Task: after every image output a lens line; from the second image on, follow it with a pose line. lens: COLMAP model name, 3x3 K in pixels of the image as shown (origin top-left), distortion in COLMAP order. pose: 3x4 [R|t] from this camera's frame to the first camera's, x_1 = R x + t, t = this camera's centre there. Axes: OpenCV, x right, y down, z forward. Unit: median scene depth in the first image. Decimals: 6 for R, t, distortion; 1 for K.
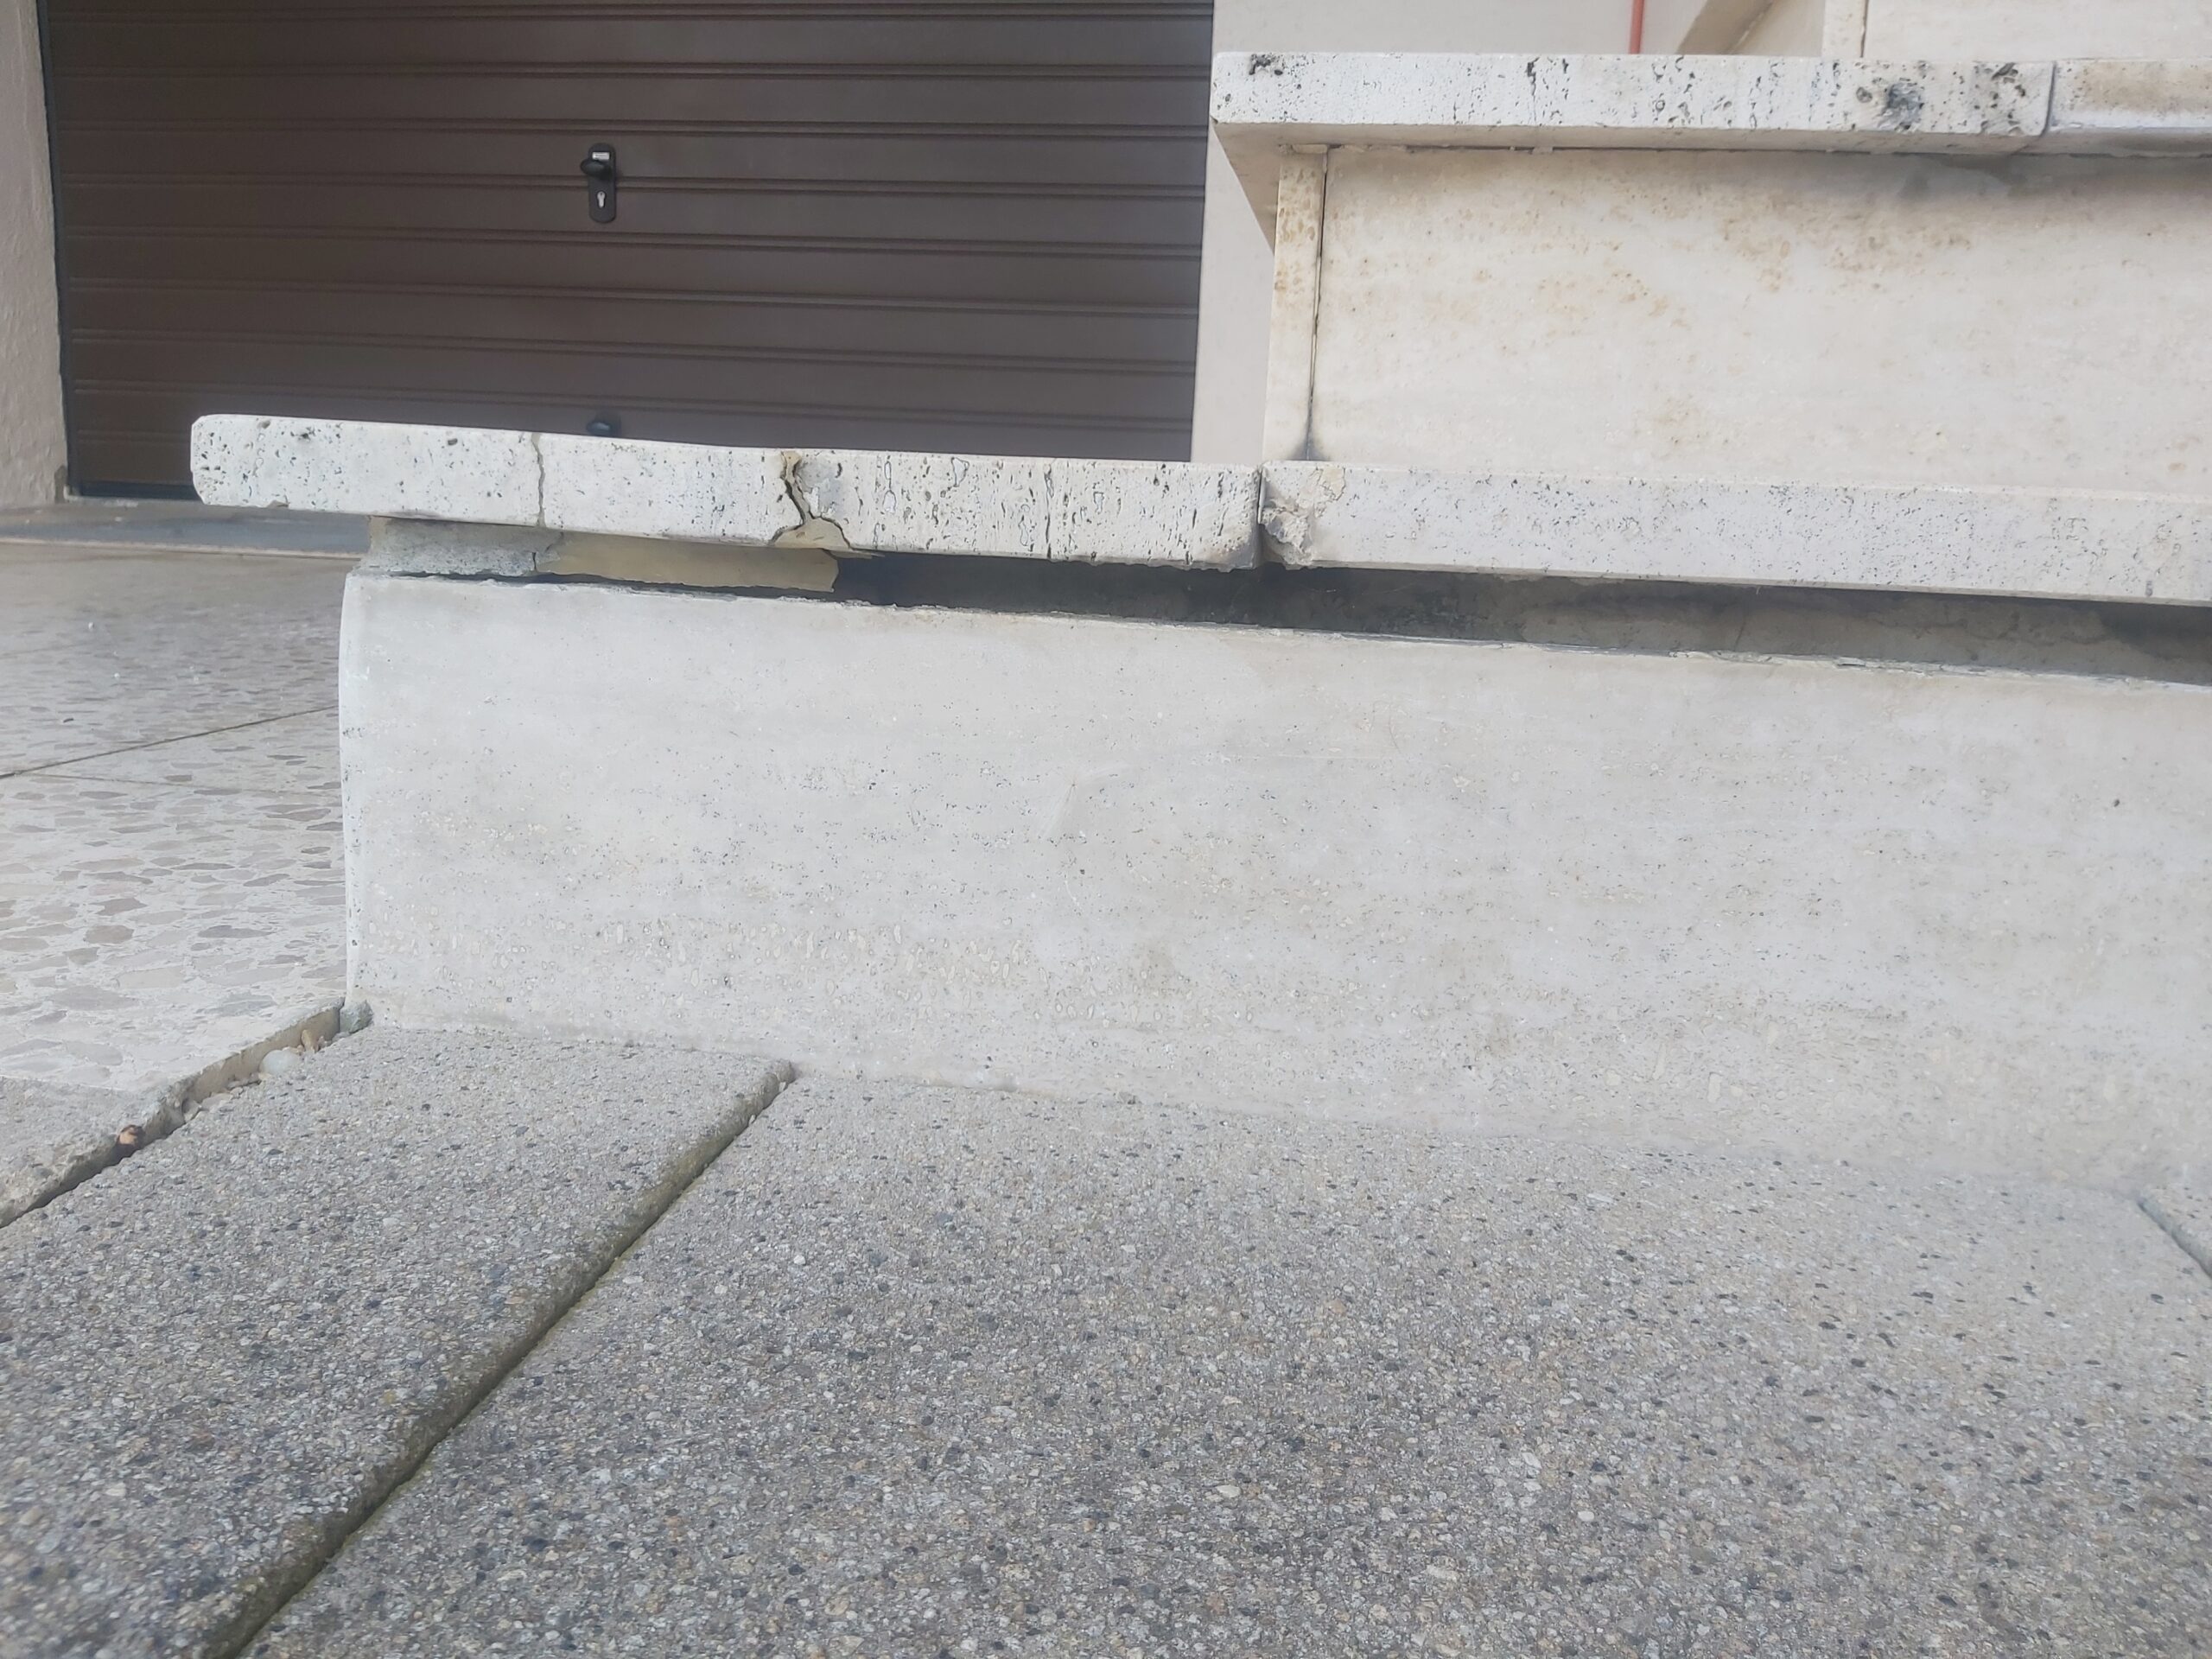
lens RADIAL K [[1705.8, 0, 1096.9], [0, 1705.8, 807.7], [0, 0, 1]] dist [0.057422, -0.122063]
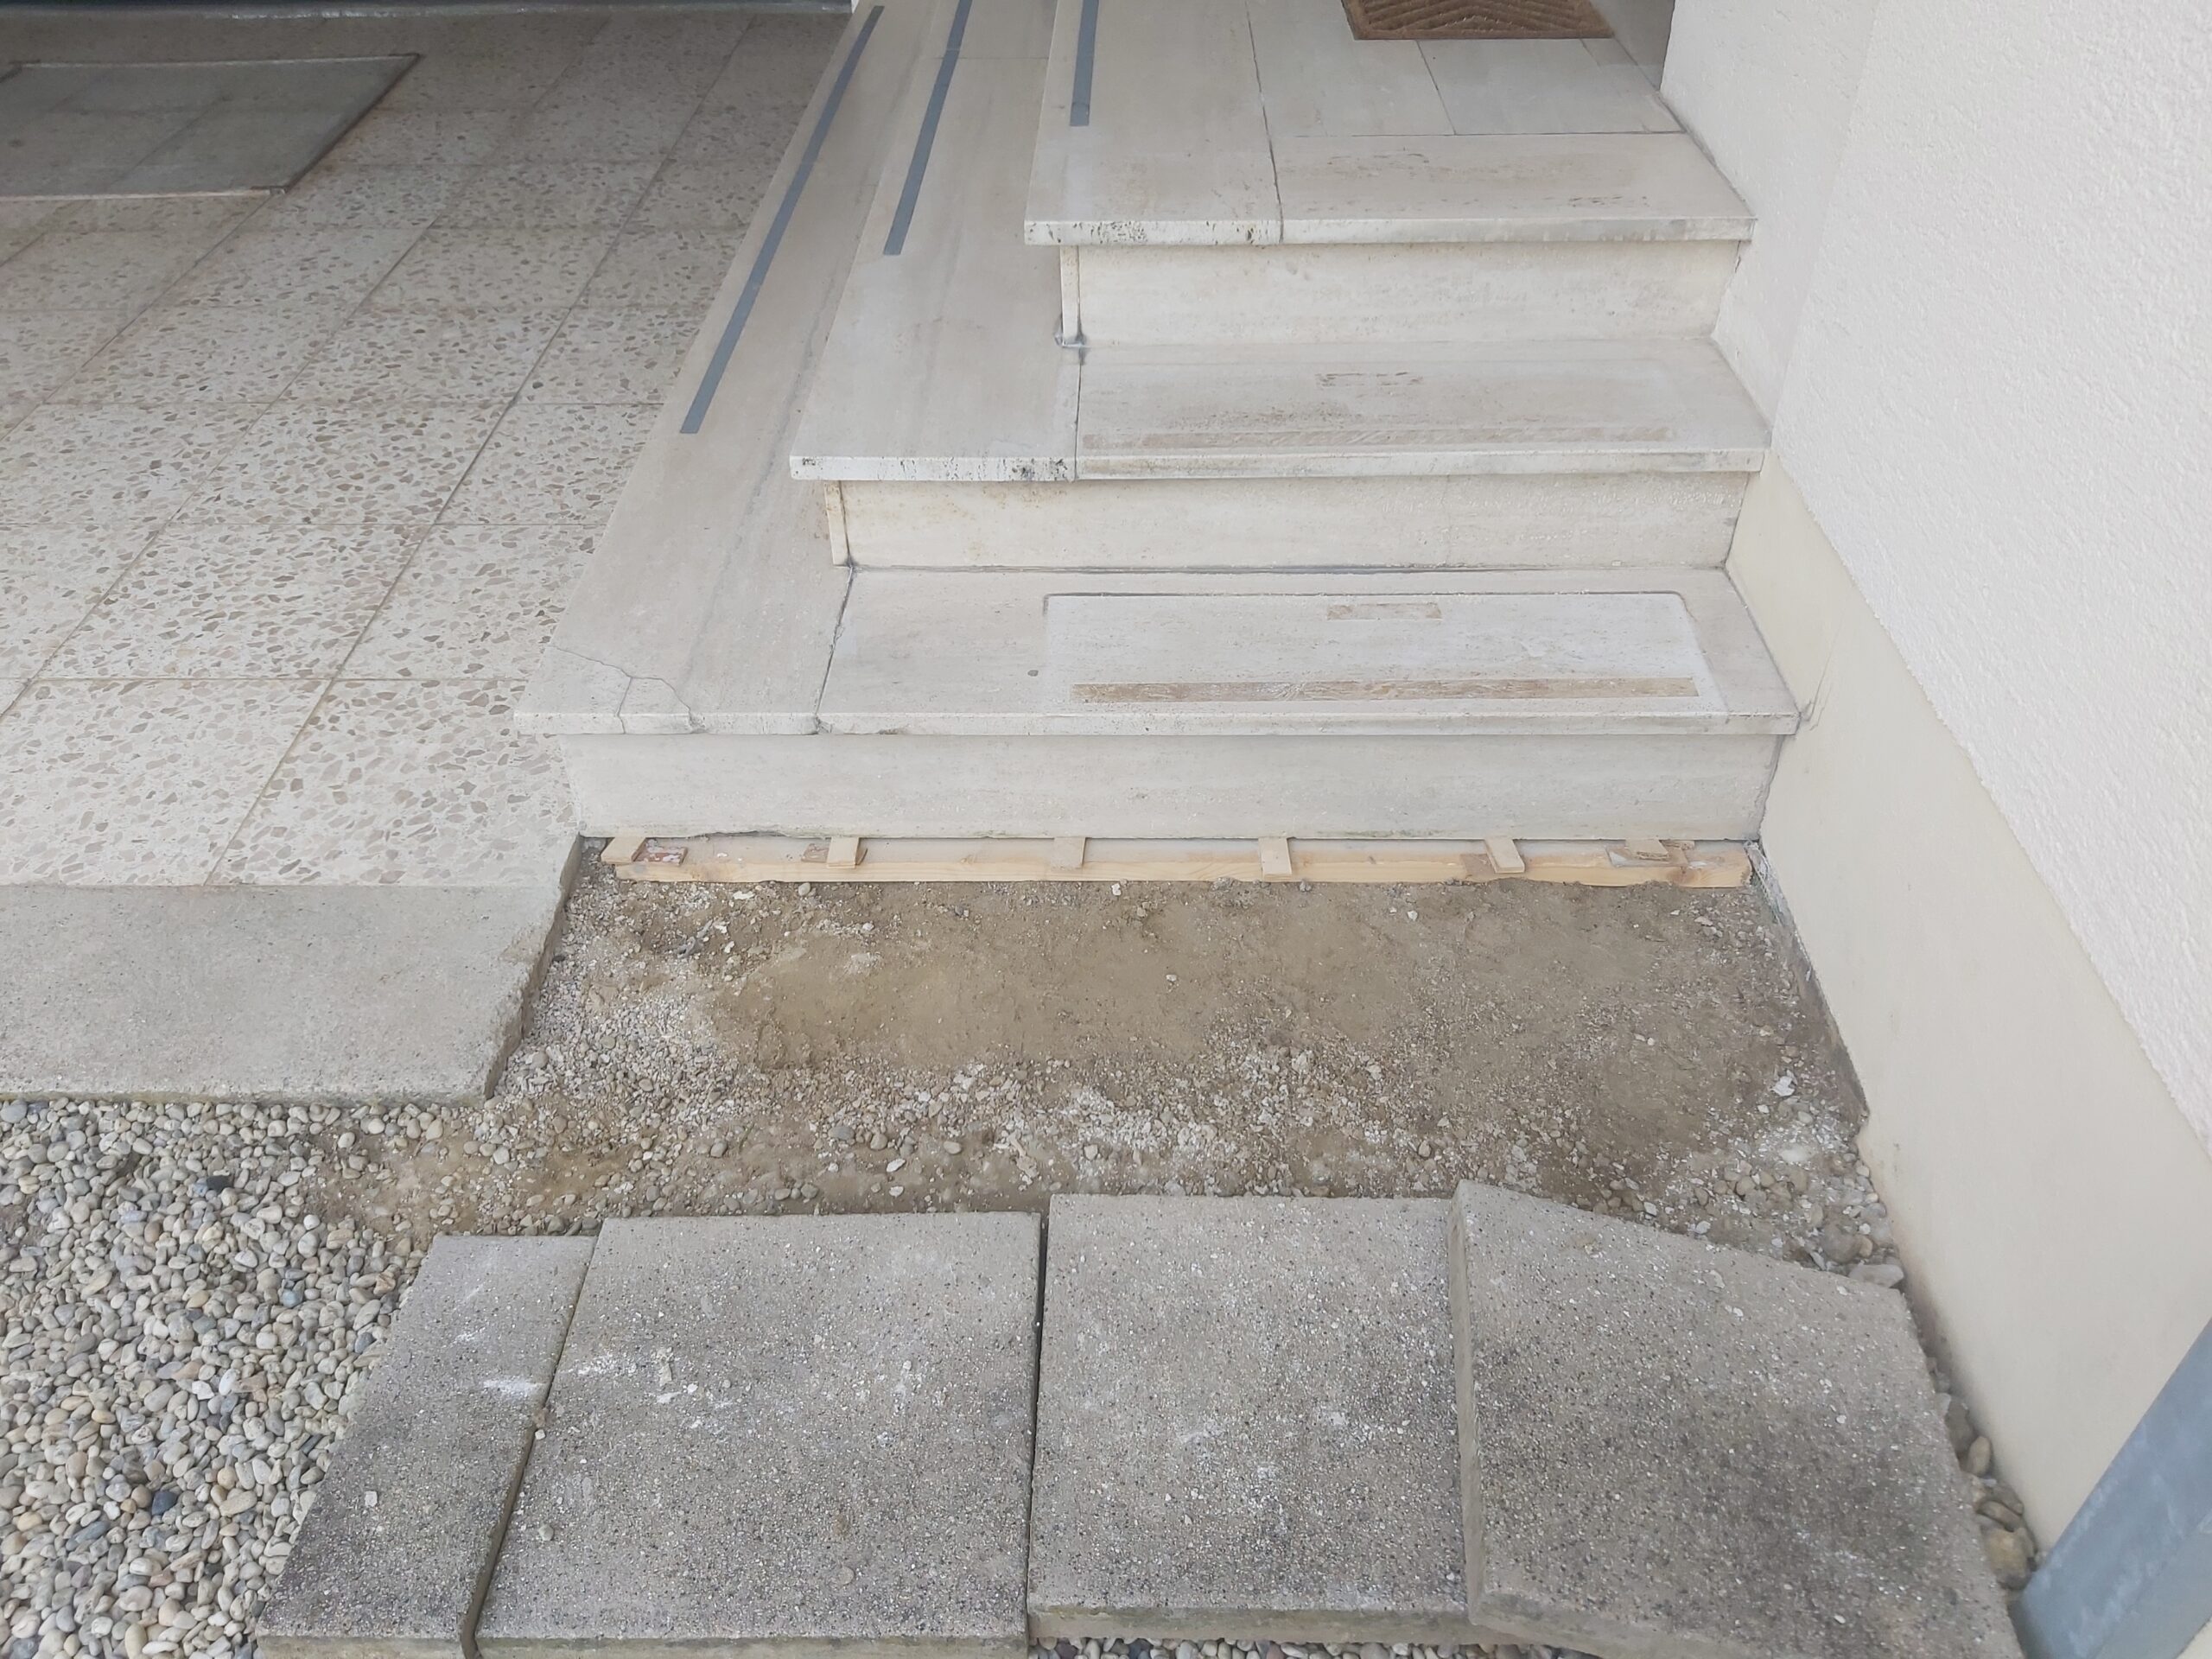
lens RADIAL K [[1705.8, 0, 1106.8], [0, 1705.8, 811.0], [0, 0, 1]] dist [0.057422, -0.122063]
pose [[0.986979, -0.135147, 0.087224, 0.367164], [0.077130, 0.873505, 0.480666, -1.755119], [-0.141151, -0.467679, 0.872555, -2.489442]]
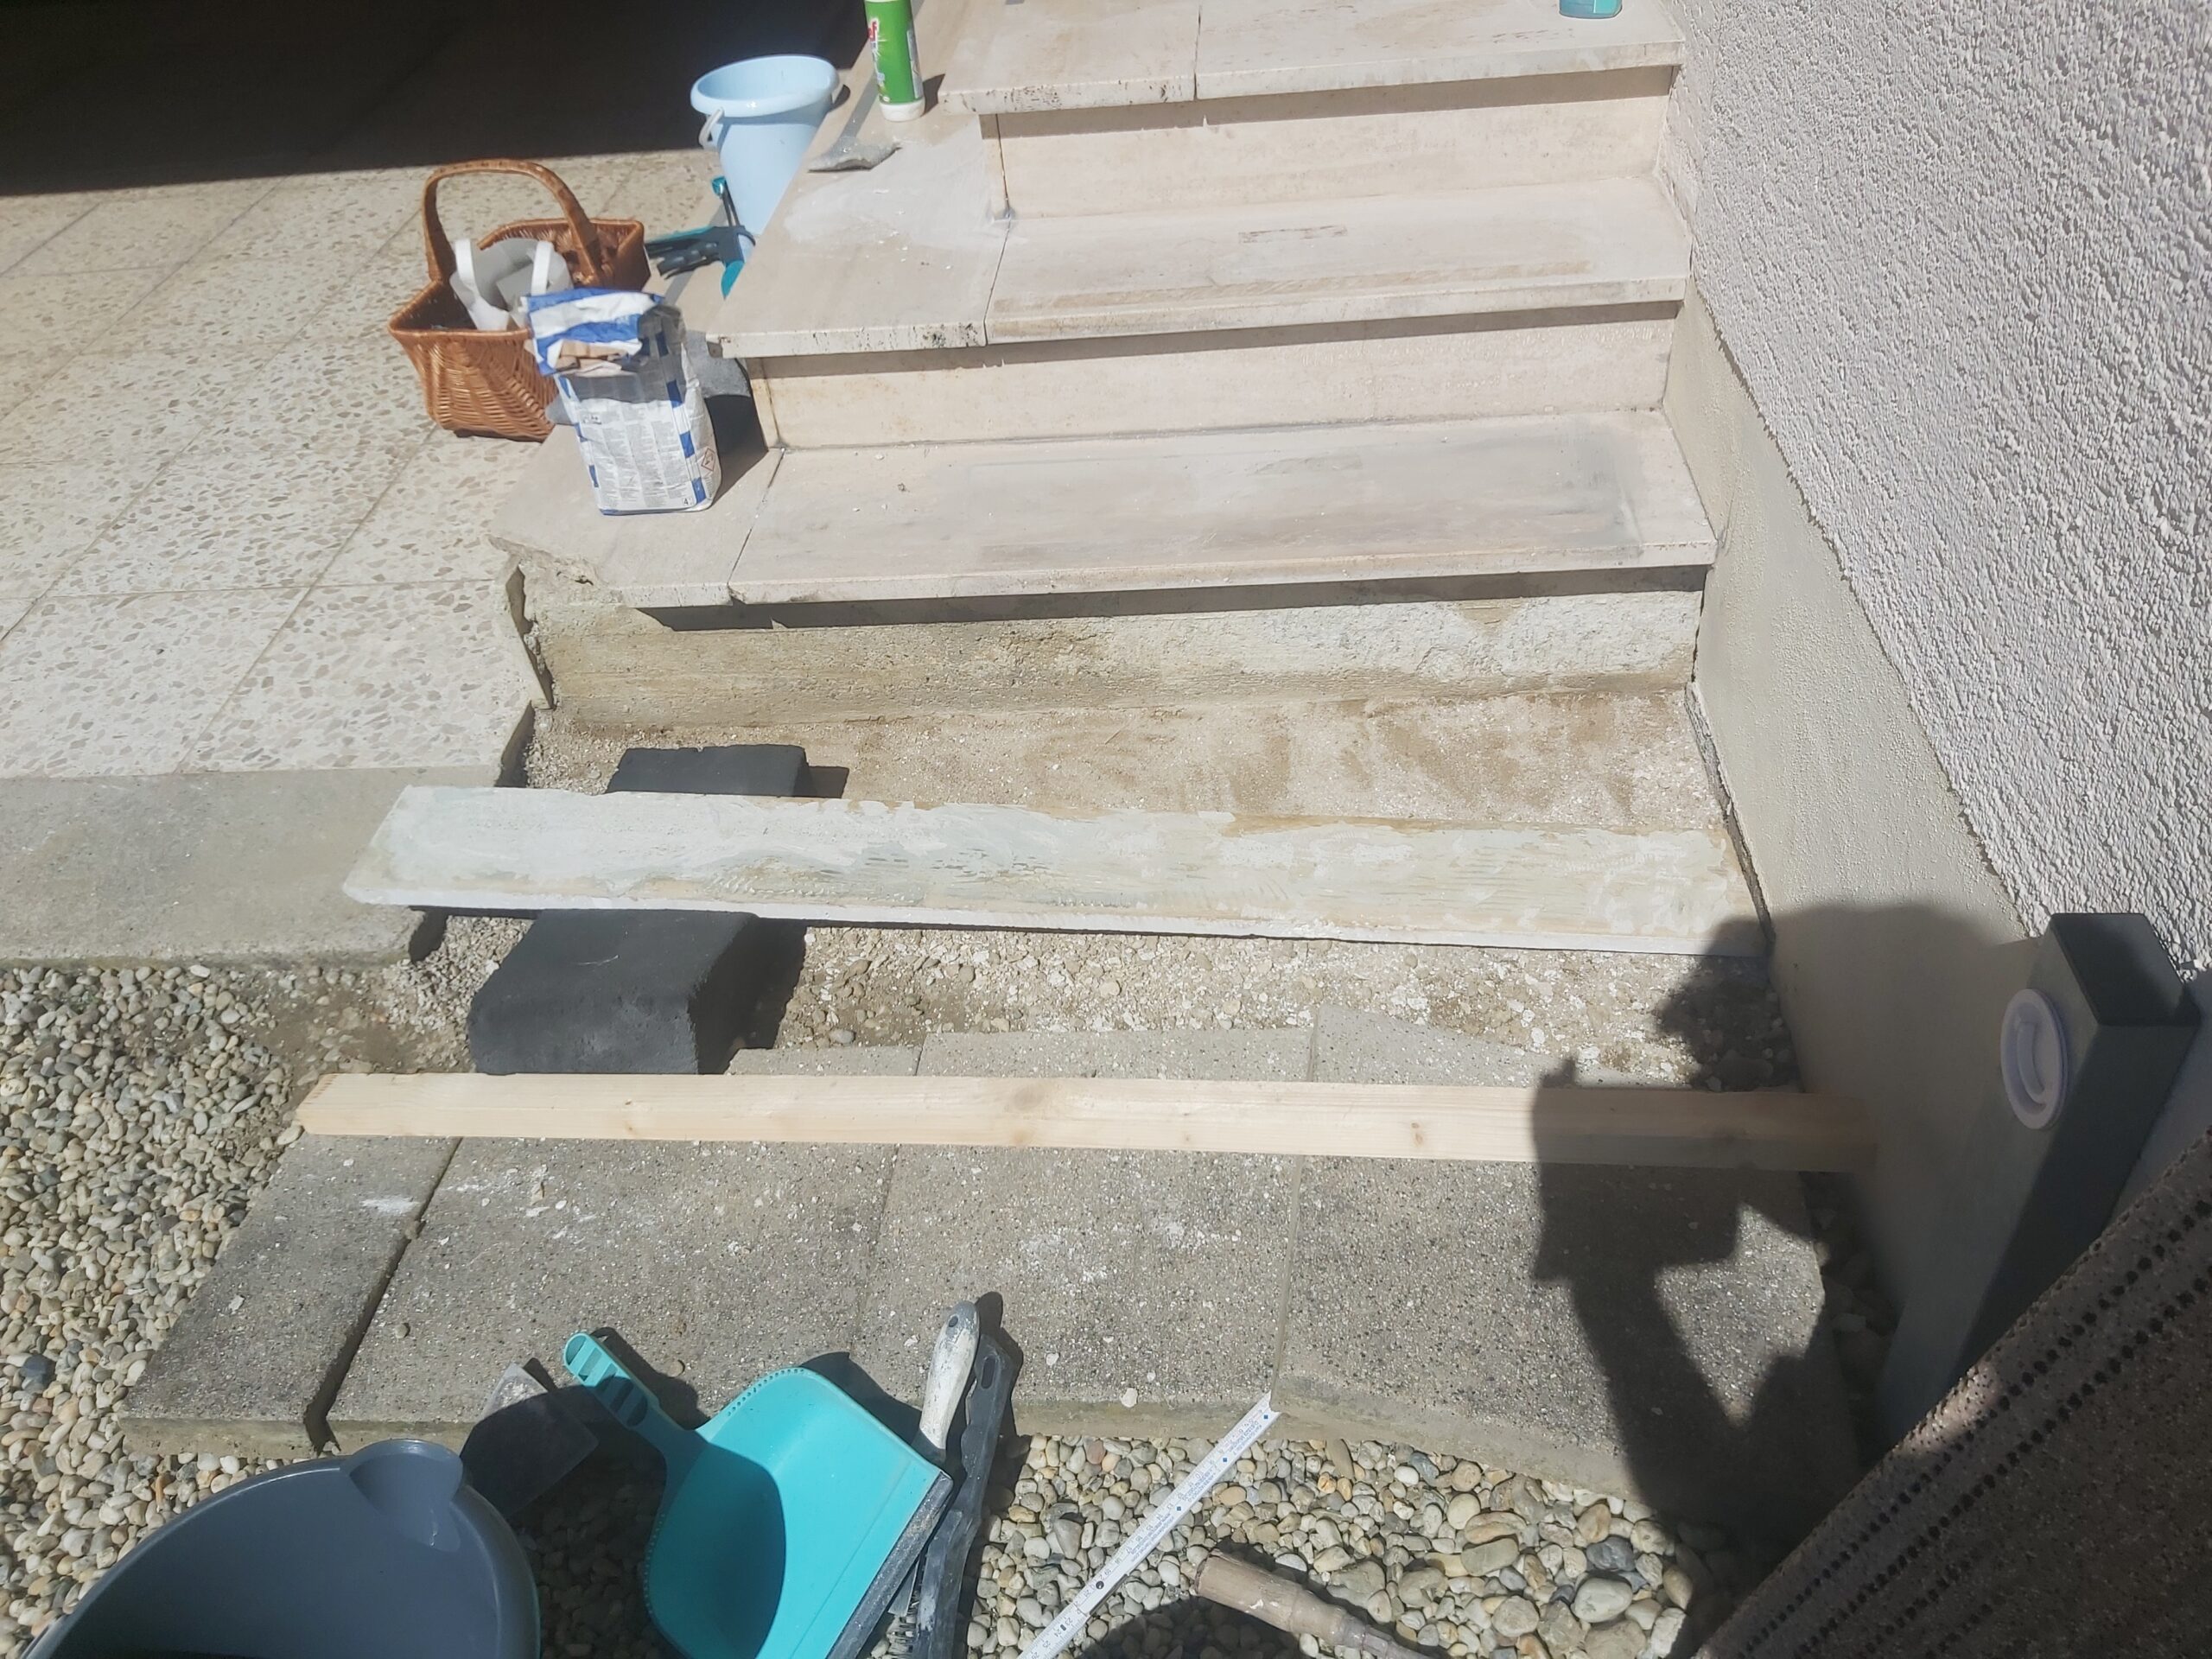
lens RADIAL K [[1705.8, 0, 1103.0], [0, 1705.8, 816.5], [0, 0, 1]] dist [0.057422, -0.122063]
pose [[0.986595, -0.163187, -0.001121, 0.837477], [0.143161, 0.862182, 0.485950, -1.474847], [-0.078334, -0.479596, 0.873986, -2.676984]]
